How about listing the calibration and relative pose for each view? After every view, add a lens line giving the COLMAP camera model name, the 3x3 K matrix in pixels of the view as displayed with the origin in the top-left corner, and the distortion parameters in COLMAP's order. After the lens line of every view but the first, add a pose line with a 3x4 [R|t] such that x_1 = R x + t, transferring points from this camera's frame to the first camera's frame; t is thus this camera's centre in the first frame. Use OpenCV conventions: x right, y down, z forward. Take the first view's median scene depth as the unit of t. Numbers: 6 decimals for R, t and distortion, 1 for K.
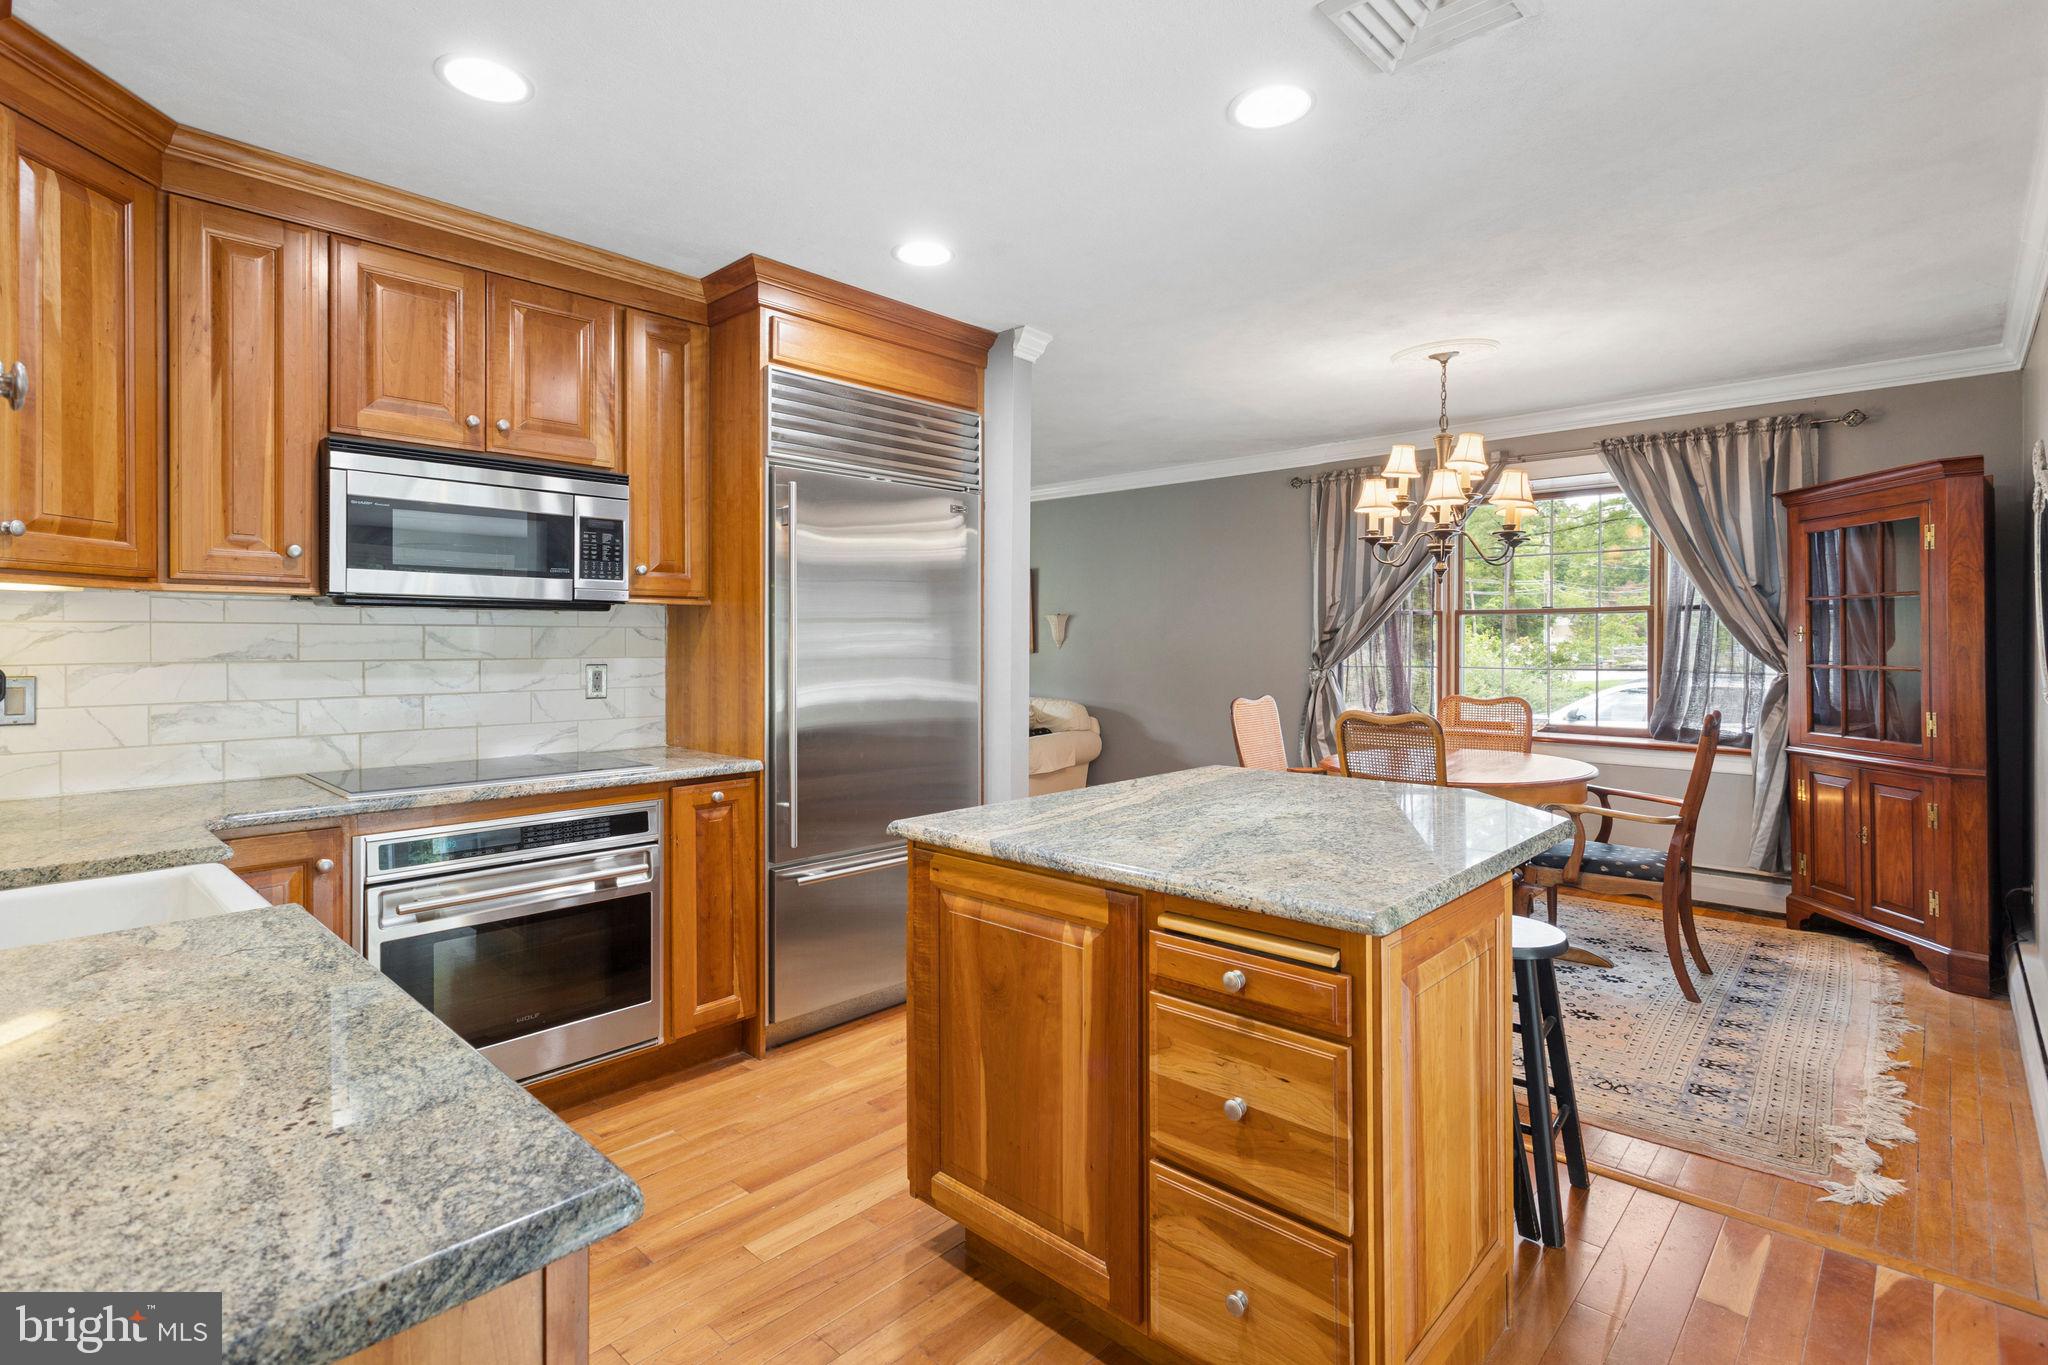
lens RADIAL K [[977.0, 0, 1015.6], [0, 977.0, 650.3], [0, 0, 1]] dist [0.002736, 0.000774]
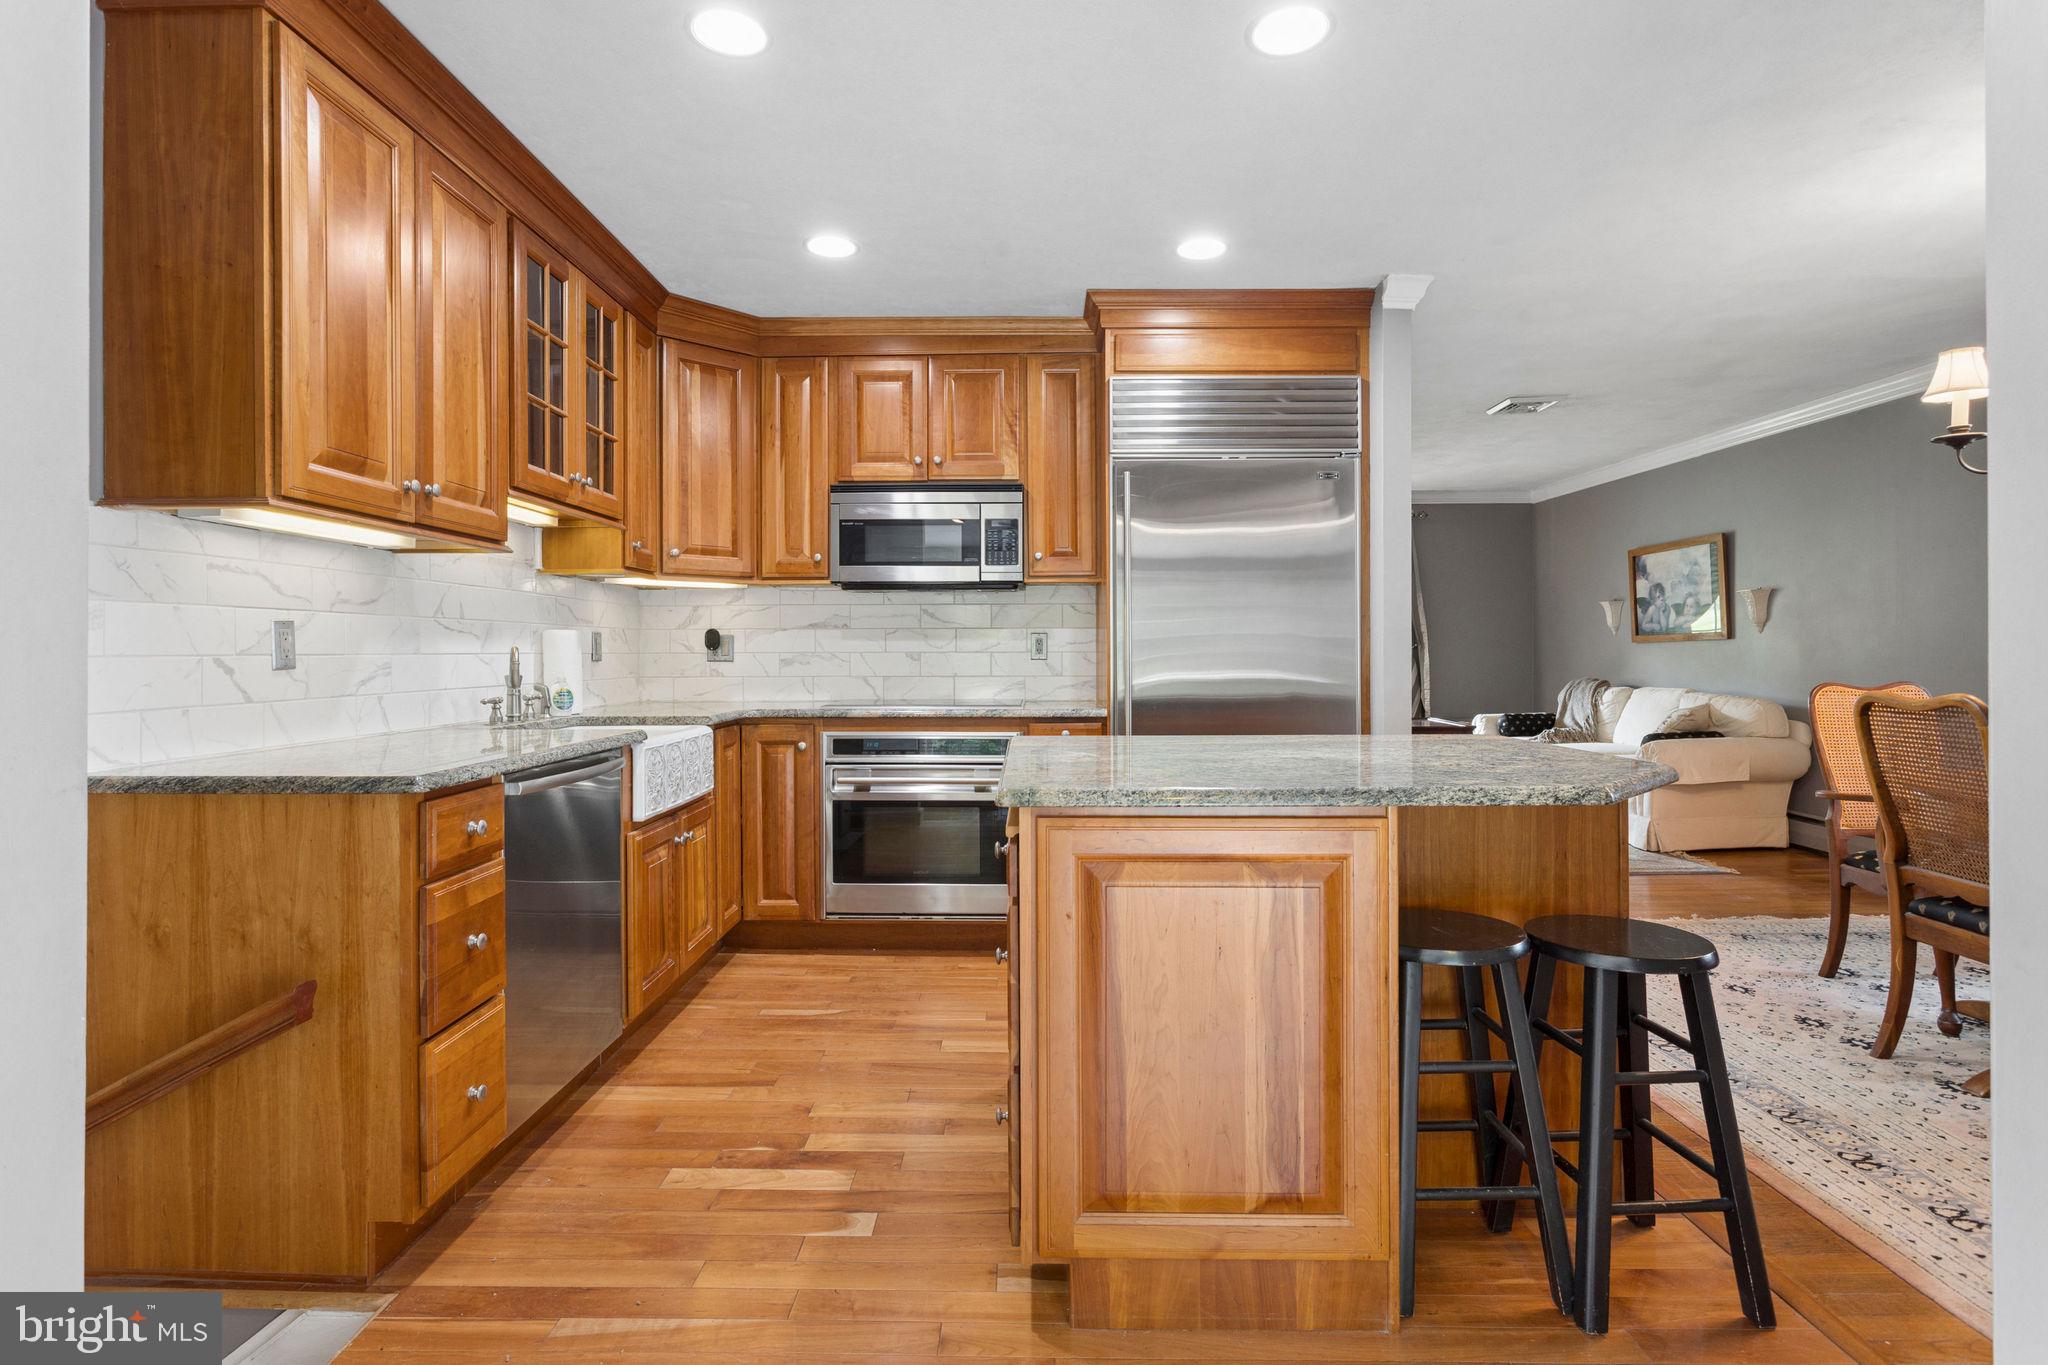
lens RADIAL K [[1010.8, 0, 1026.9], [0, 1010.8, 657.1], [0, 0, 1]] dist [-0.000844, 0.000085]
pose [[0.684936, 0.001549, -0.728602, 0.602881], [-0.003772, 0.999992, -0.001419, 0.054242], [0.728594, 0.003720, 0.684936, 0.084810]]
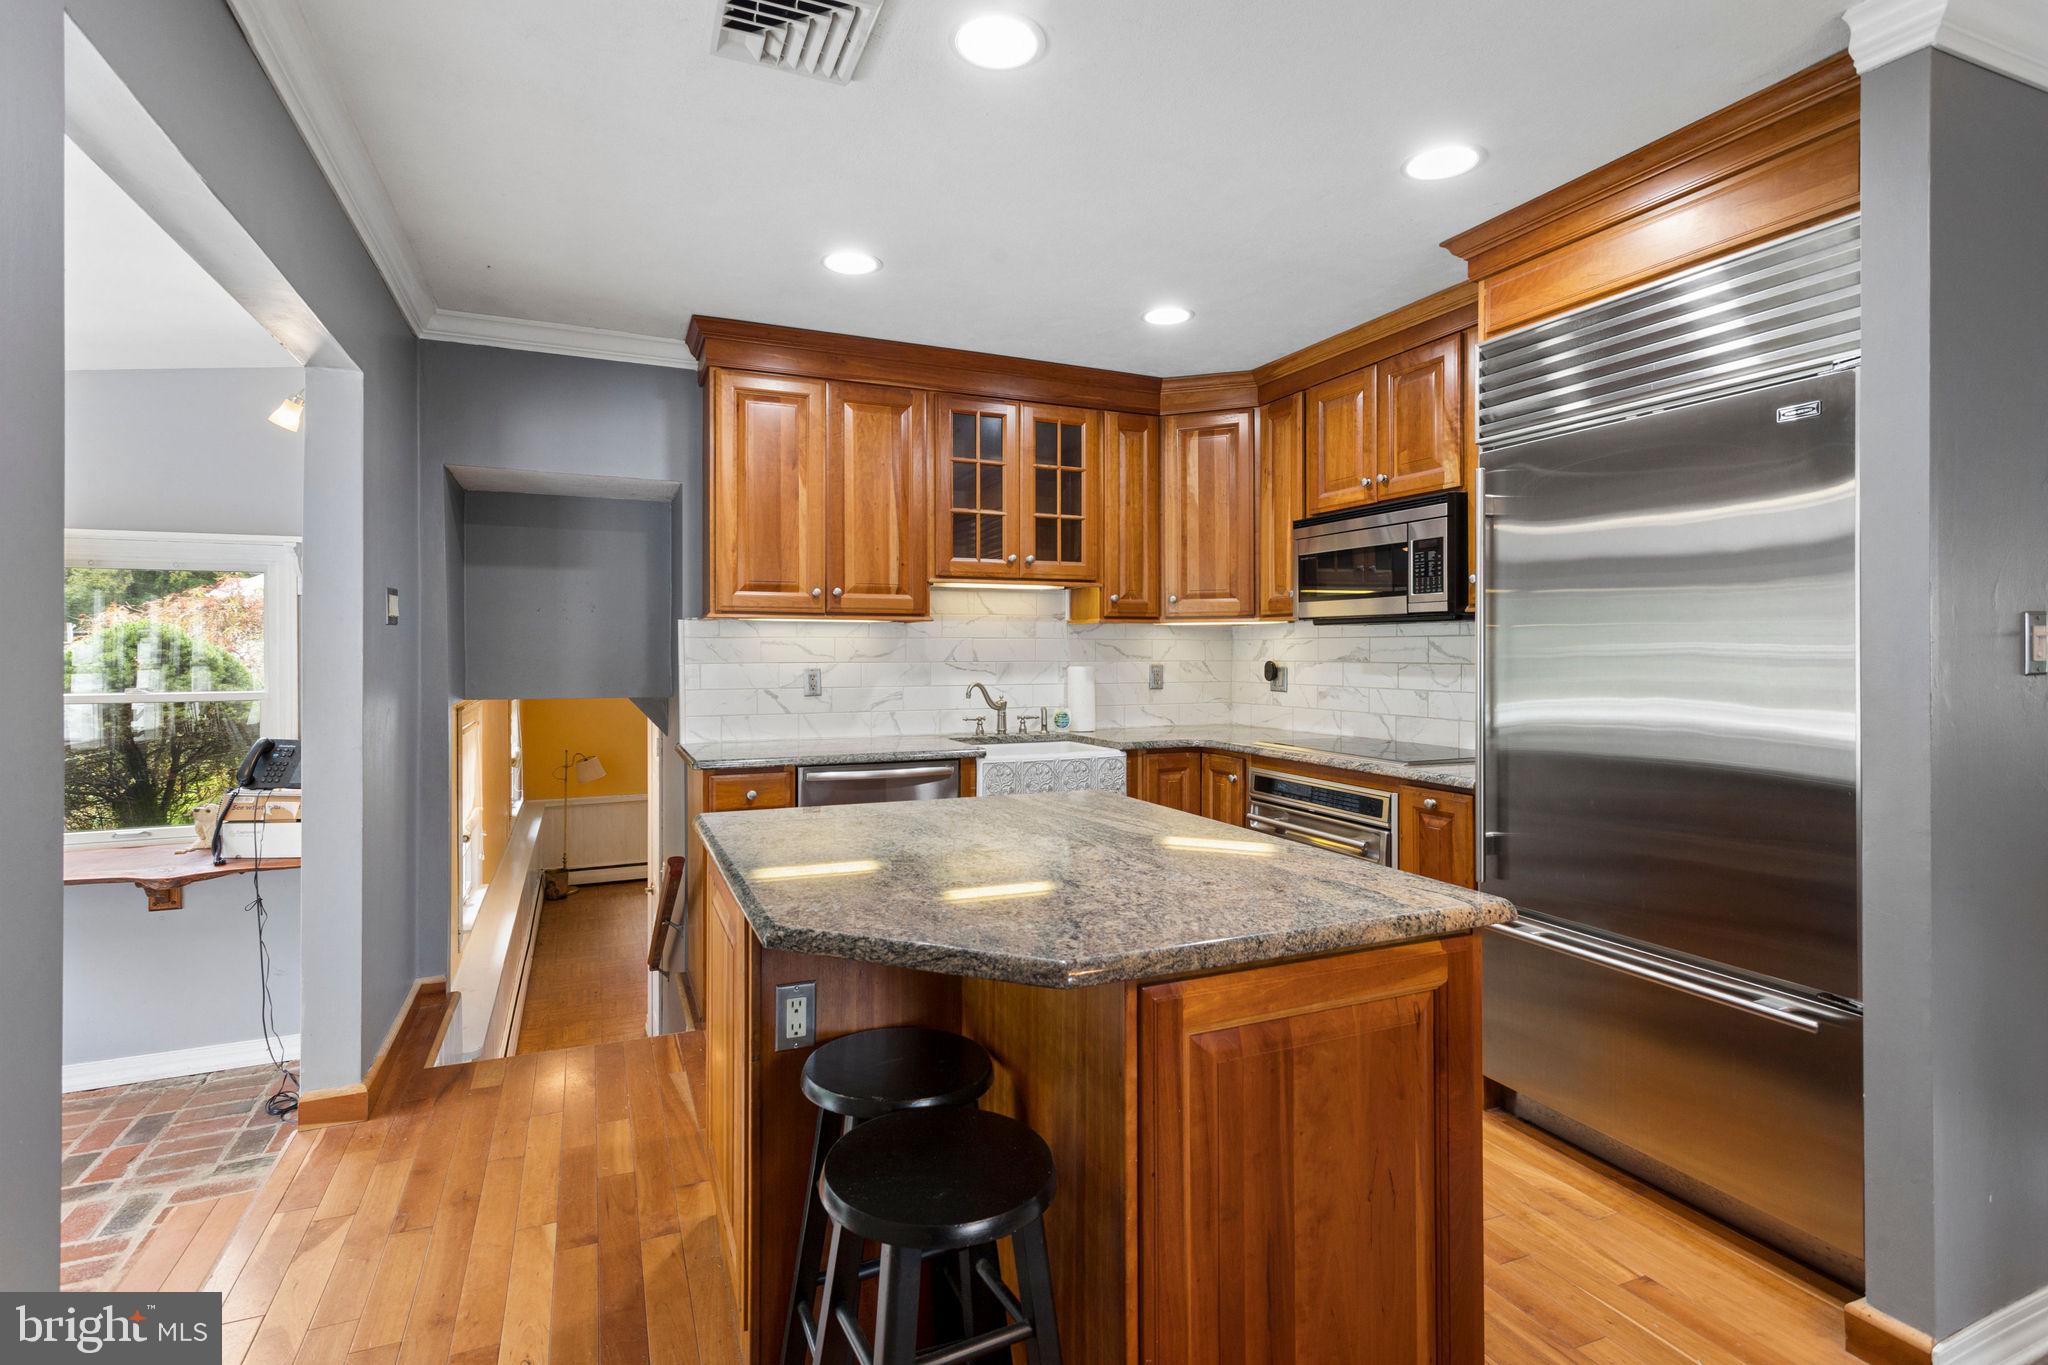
lens RADIAL K [[977.0, 0, 1015.6], [0, 977.0, 650.3], [0, 0, 1]] dist [0.002736, 0.000774]
pose [[-0.389144, -0.000290, -0.921177, 0.789450], [-0.008889, 0.999955, 0.003440, -0.007012], [0.921134, 0.009526, -0.389129, 1.006283]]
